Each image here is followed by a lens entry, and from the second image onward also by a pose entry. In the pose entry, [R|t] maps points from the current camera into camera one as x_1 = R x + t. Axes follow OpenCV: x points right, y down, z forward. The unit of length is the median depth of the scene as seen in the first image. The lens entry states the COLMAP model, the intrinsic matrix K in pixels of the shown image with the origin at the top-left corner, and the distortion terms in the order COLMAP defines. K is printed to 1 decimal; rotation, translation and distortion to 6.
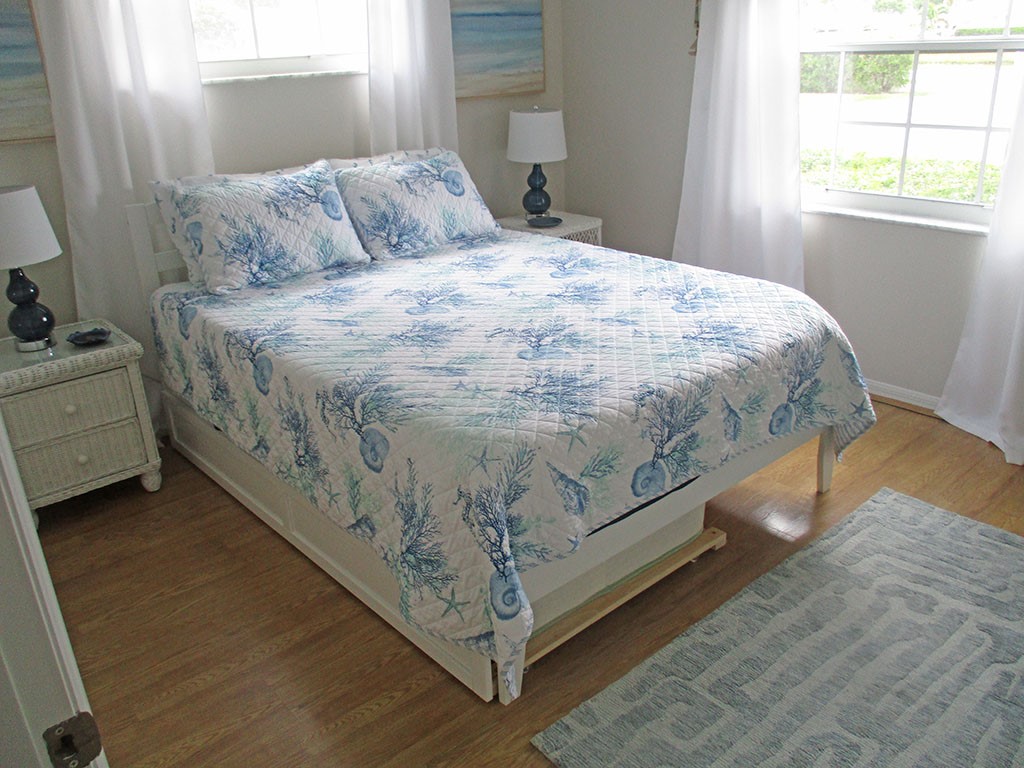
lens RADIAL K [[841.3, 0, 519.7], [0, 841.3, 394.9], [0, 0, 1]] dist [-0.040463, 0.007367]
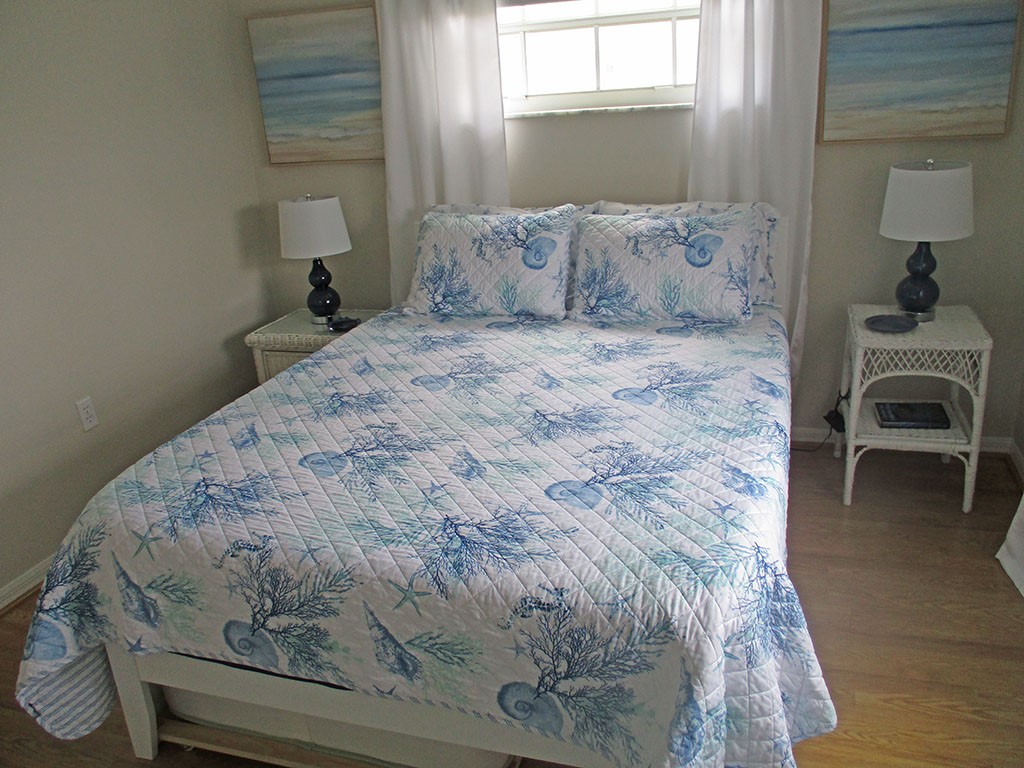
lens RADIAL K [[841.3, 0, 519.7], [0, 841.3, 394.9], [0, 0, 1]] dist [-0.040463, 0.007367]
pose [[0.498975, 0.305494, -0.810985, 0.632034], [-0.290468, 0.940631, 0.175615, -0.253696], [0.816488, 0.147938, 0.558088, 0.512582]]
